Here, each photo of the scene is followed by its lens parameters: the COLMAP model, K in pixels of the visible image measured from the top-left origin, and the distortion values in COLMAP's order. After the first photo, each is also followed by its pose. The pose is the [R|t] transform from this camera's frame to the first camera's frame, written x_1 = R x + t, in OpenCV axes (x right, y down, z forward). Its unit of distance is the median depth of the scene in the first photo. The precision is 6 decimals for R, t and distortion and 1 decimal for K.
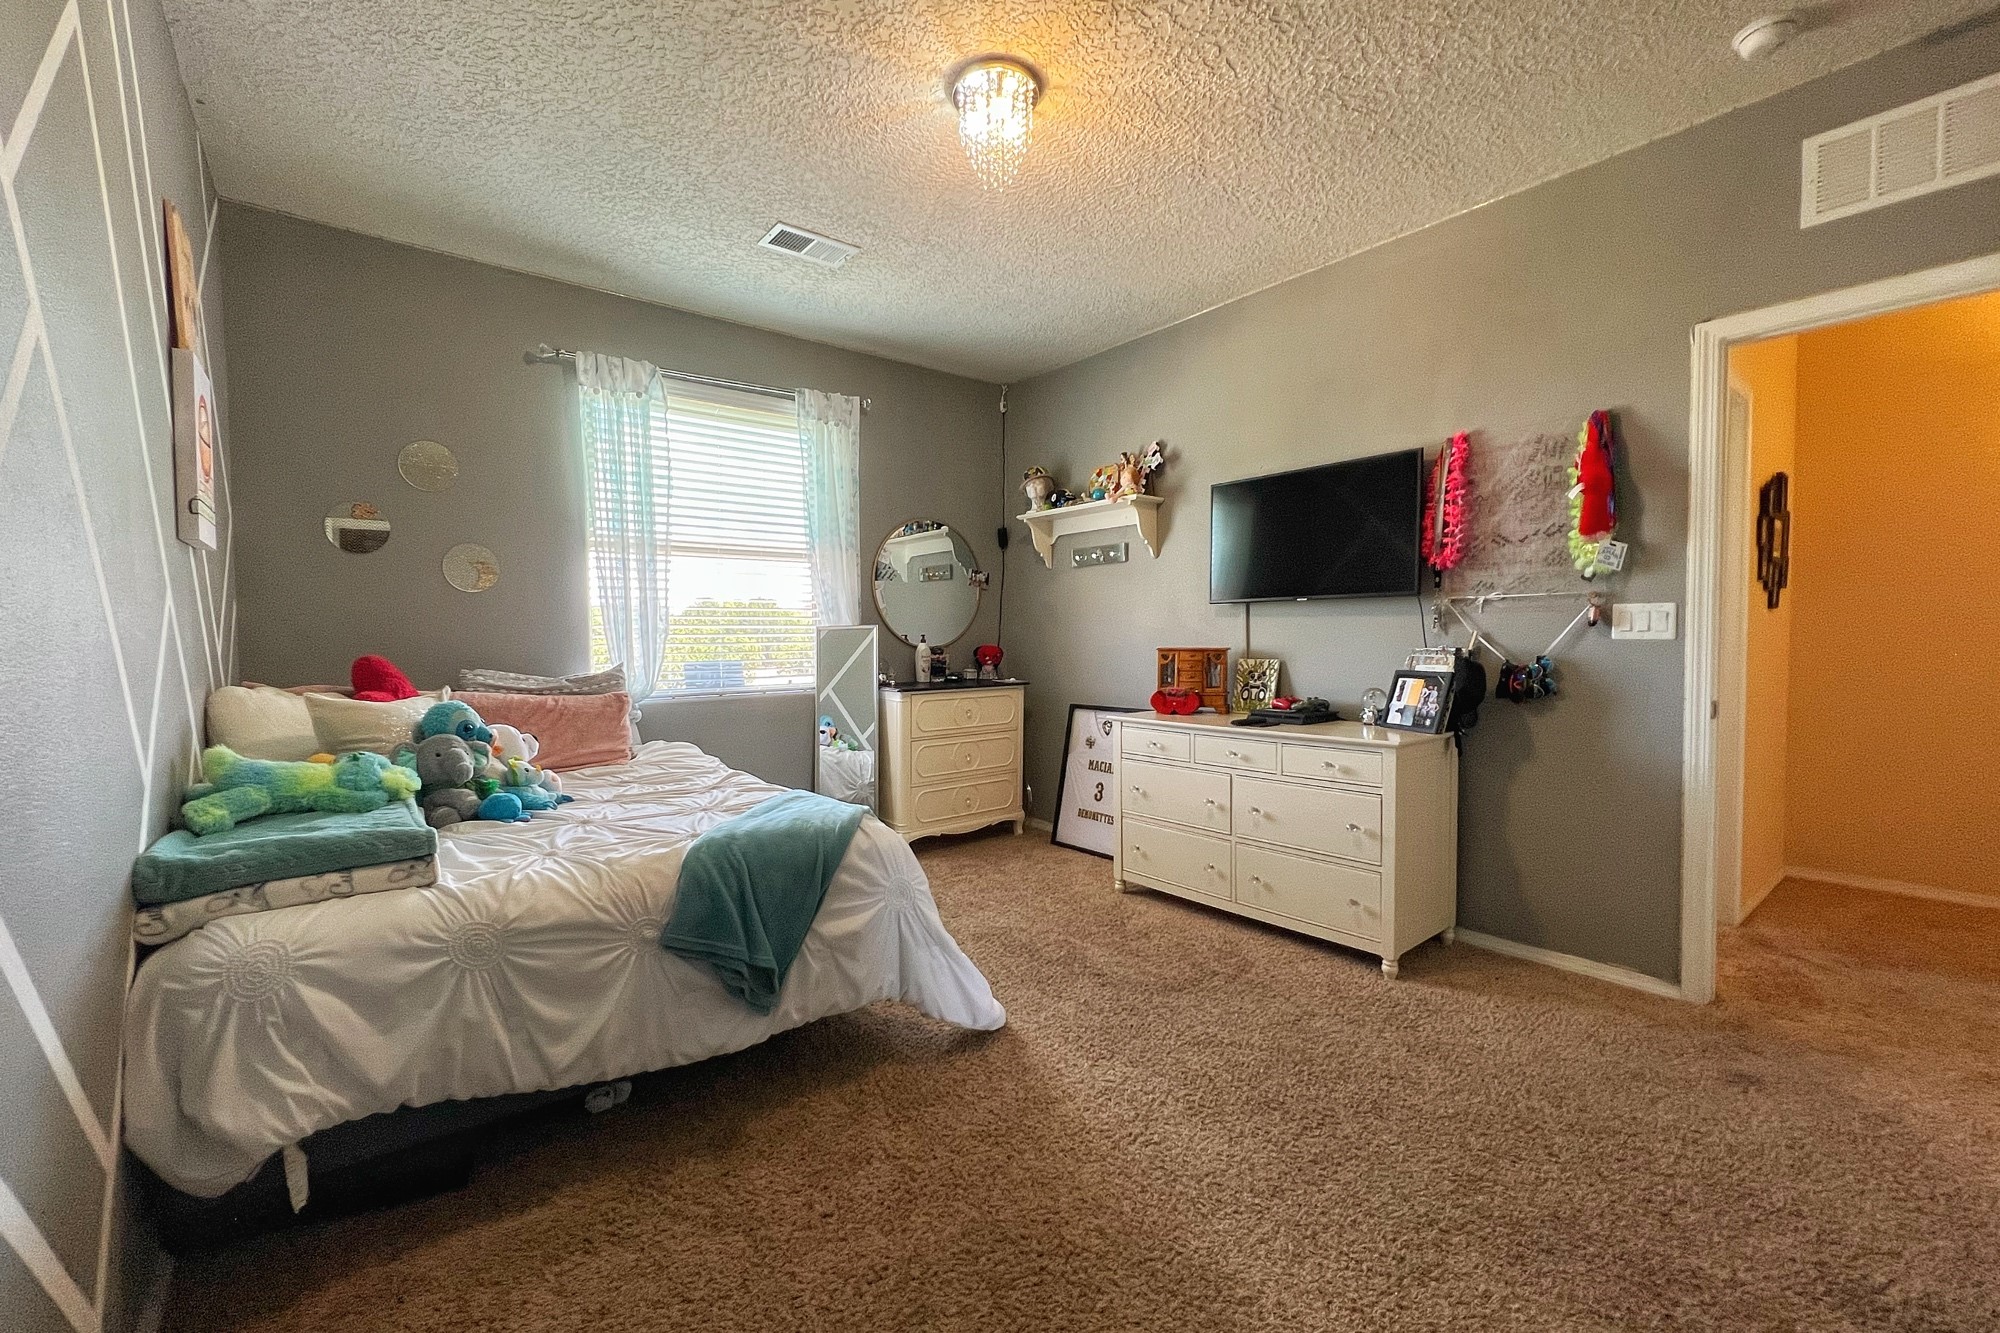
lens RADIAL K [[814.1, 0, 999.7], [0, 814.1, 669.0], [0, 0, 1]] dist [-0.002716, 0.000494]
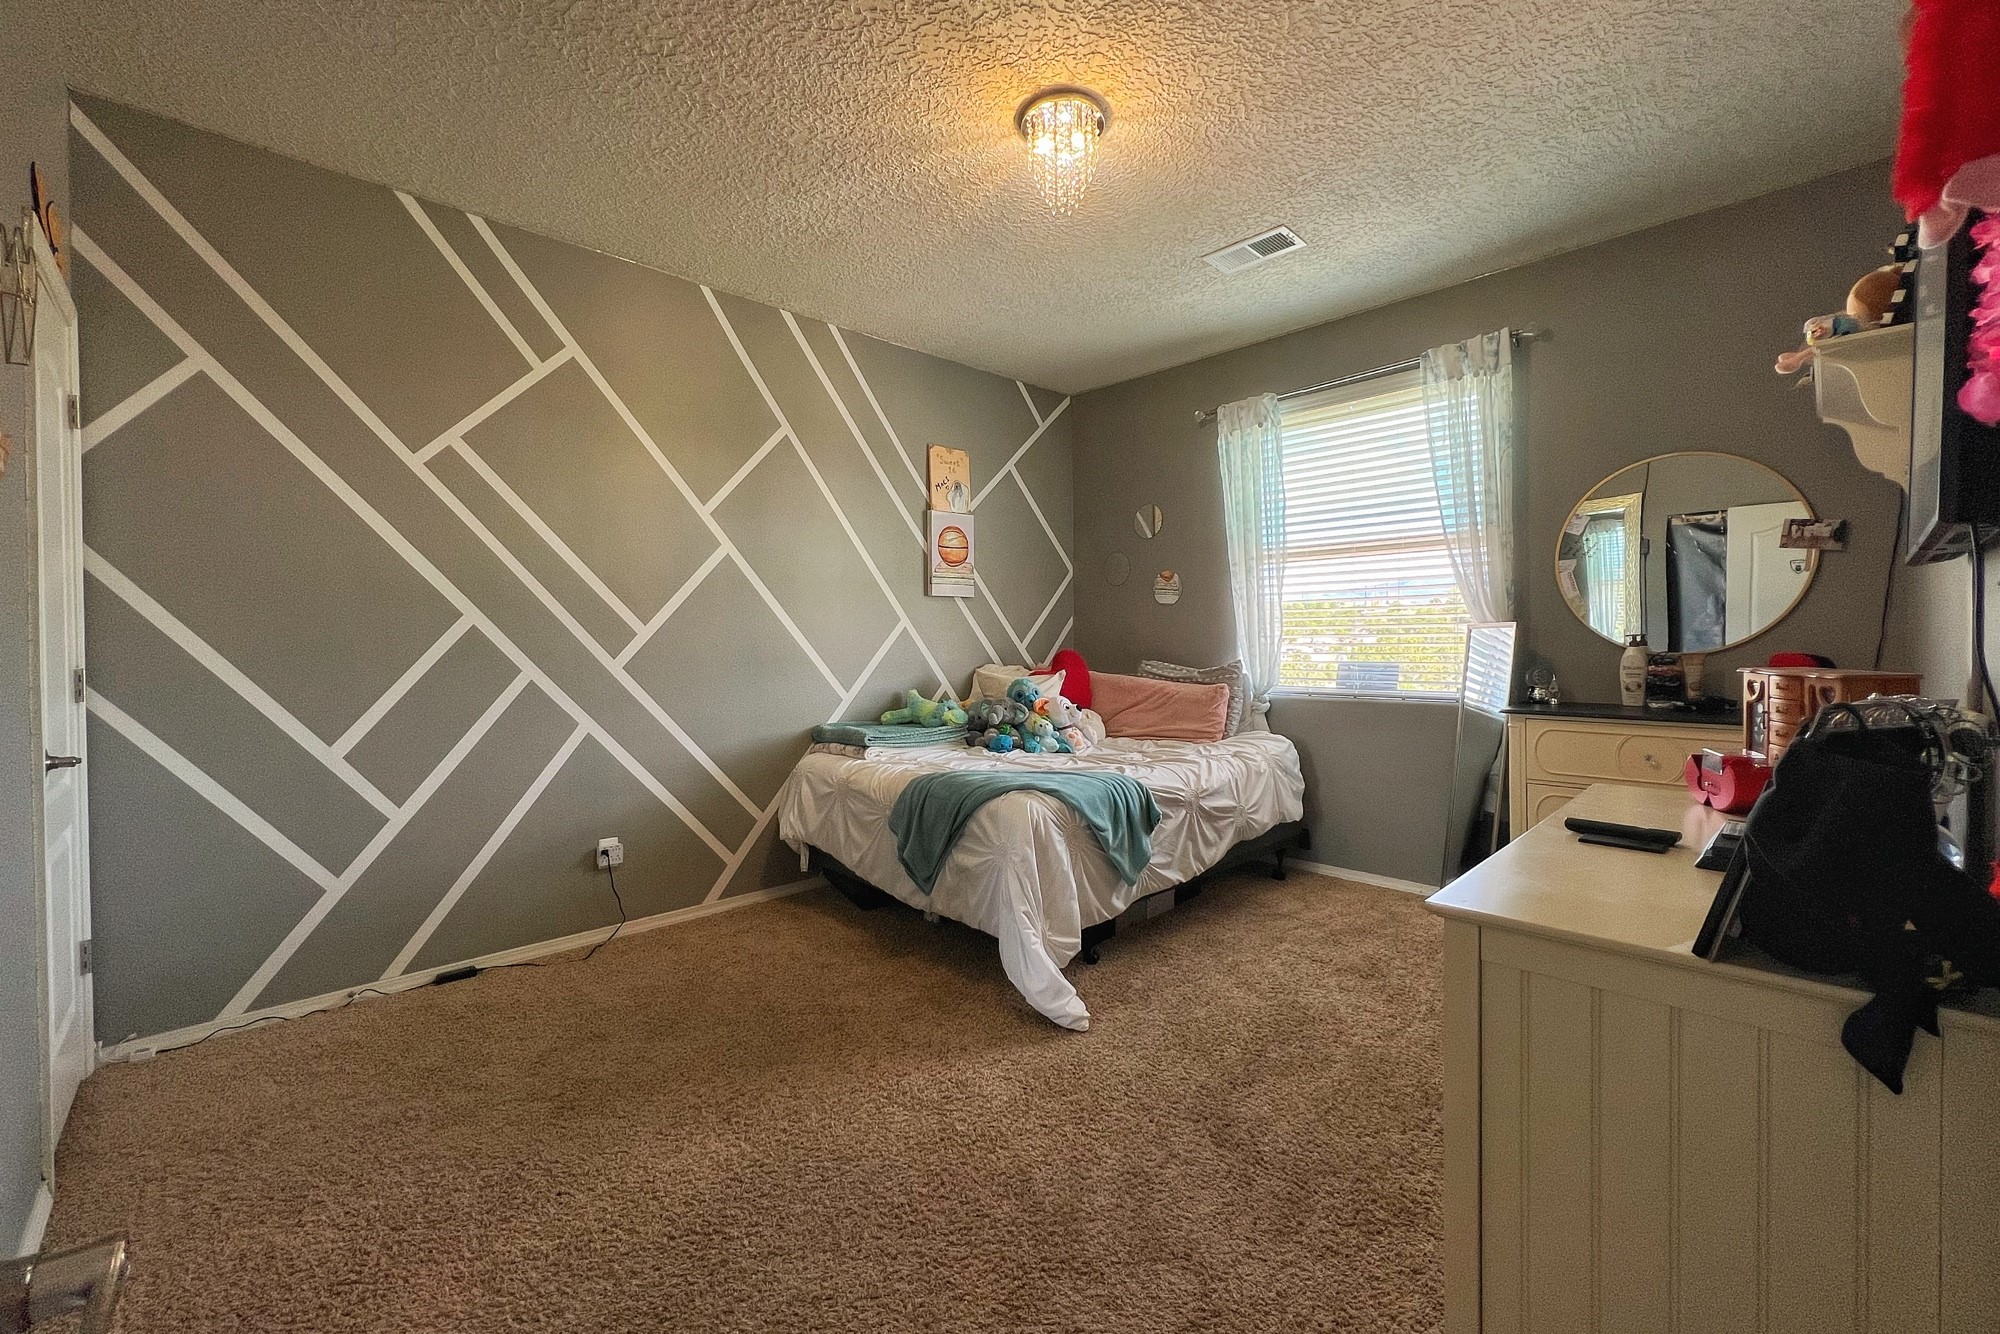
lens RADIAL K [[814.1, 0, 992.5], [0, 814.1, 656.7], [0, 0, 1]] dist [-0.002716, 0.000494]
pose [[0.079635, 0.030459, -0.996359, 0.687202], [-0.030336, 0.999144, 0.028119, -0.035427], [0.996362, 0.027986, 0.080491, 0.559714]]
